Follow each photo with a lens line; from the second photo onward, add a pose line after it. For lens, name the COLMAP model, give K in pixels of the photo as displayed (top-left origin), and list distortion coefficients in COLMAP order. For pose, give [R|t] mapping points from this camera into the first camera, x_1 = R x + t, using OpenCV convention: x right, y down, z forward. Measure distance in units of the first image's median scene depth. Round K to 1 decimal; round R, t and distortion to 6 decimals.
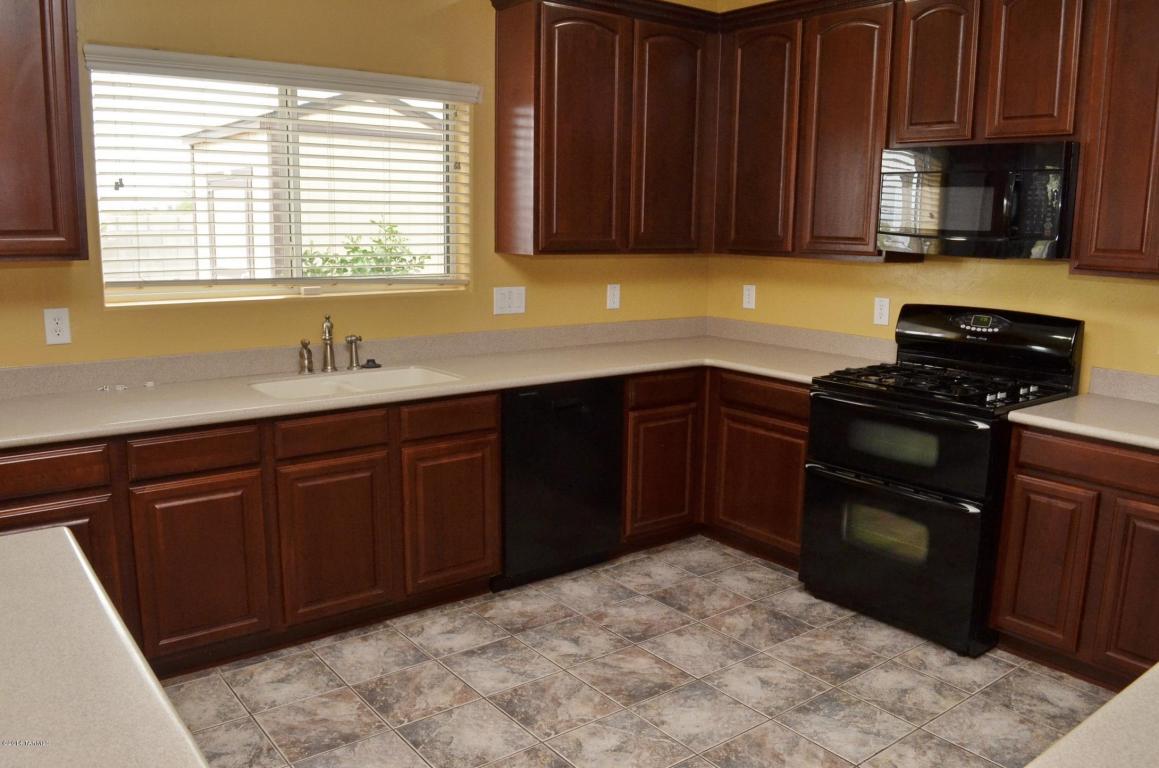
lens RADIAL K [[911.8, 0, 590.9], [0, 911.8, 392.9], [0, 0, 1]] dist [-0.087467, 0.018675]
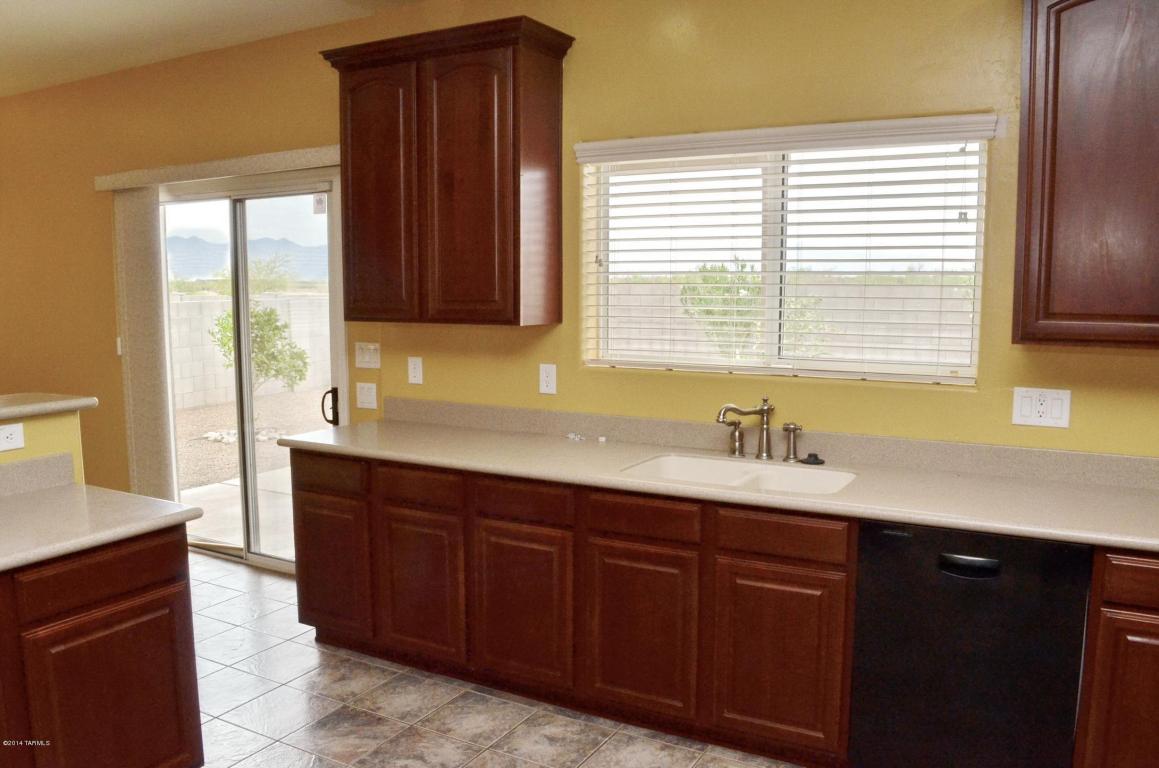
lens RADIAL K [[911.8, 0, 590.9], [0, 911.8, 392.9], [0, 0, 1]] dist [-0.087467, 0.018675]
pose [[0.384814, 0.096841, -0.917900, 0.534503], [-0.162920, 0.985992, 0.035723, -0.104905], [0.908502, 0.135798, 0.395201, 0.534394]]
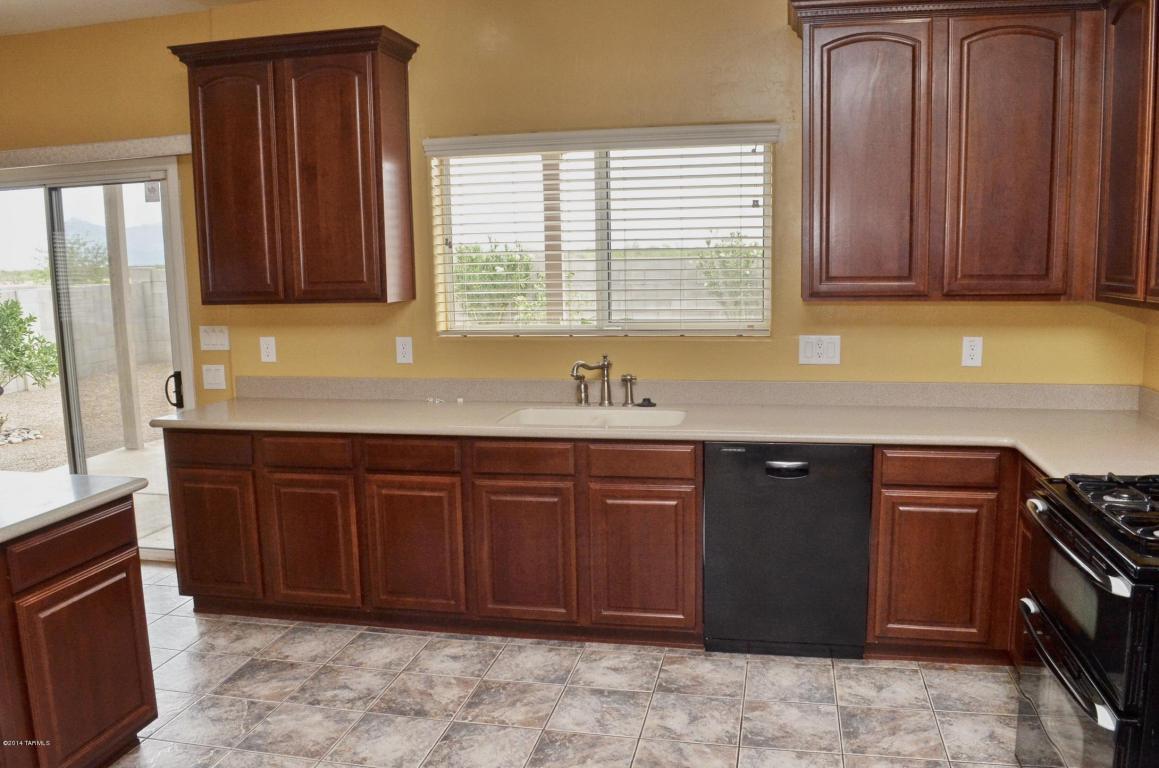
lens RADIAL K [[911.8, 0, 590.9], [0, 911.8, 392.9], [0, 0, 1]] dist [-0.087467, 0.018675]
pose [[0.643288, 0.085563, -0.760828, 0.603182], [-0.111619, 0.993599, 0.017365, -0.063158], [0.757444, 0.073752, 0.648721, 0.307123]]
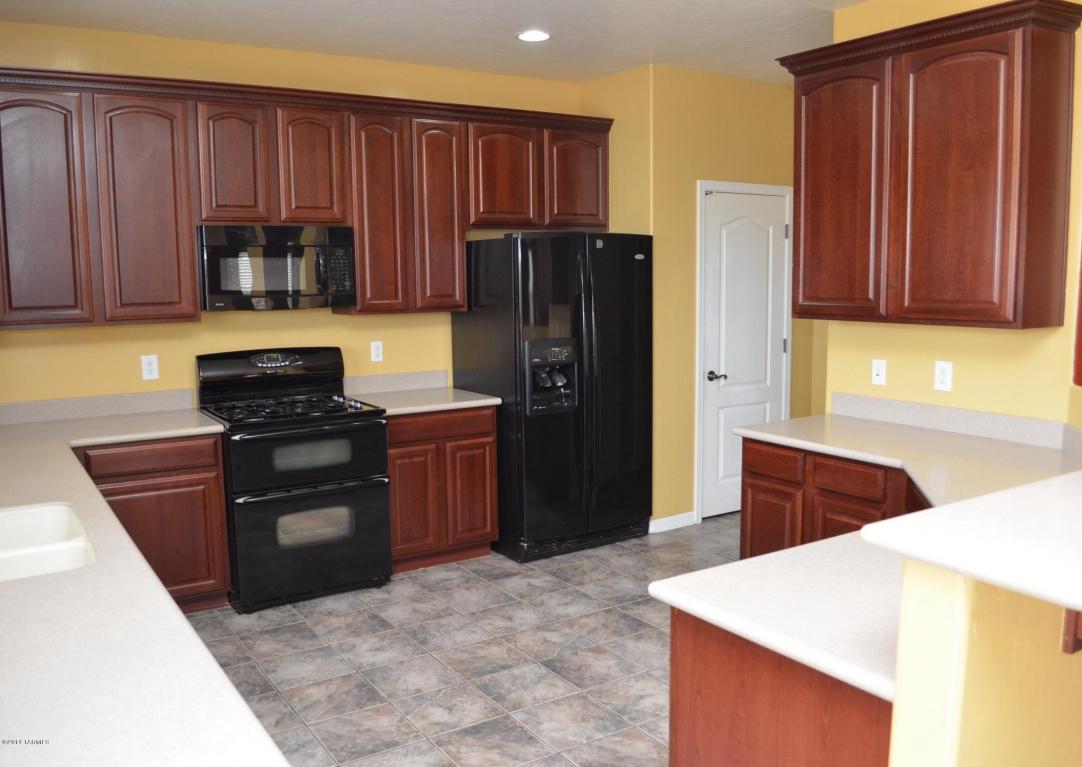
lens RADIAL K [[948.8, 0, 512.9], [0, 948.8, 366.2], [0, 0, 1]] dist [0.001425, -0.007000]
pose [[0.105413, -0.116220, 0.987614, -0.991453], [0.193345, 0.976590, 0.094286, -0.145915], [-0.975452, 0.181011, 0.125416, 0.540401]]
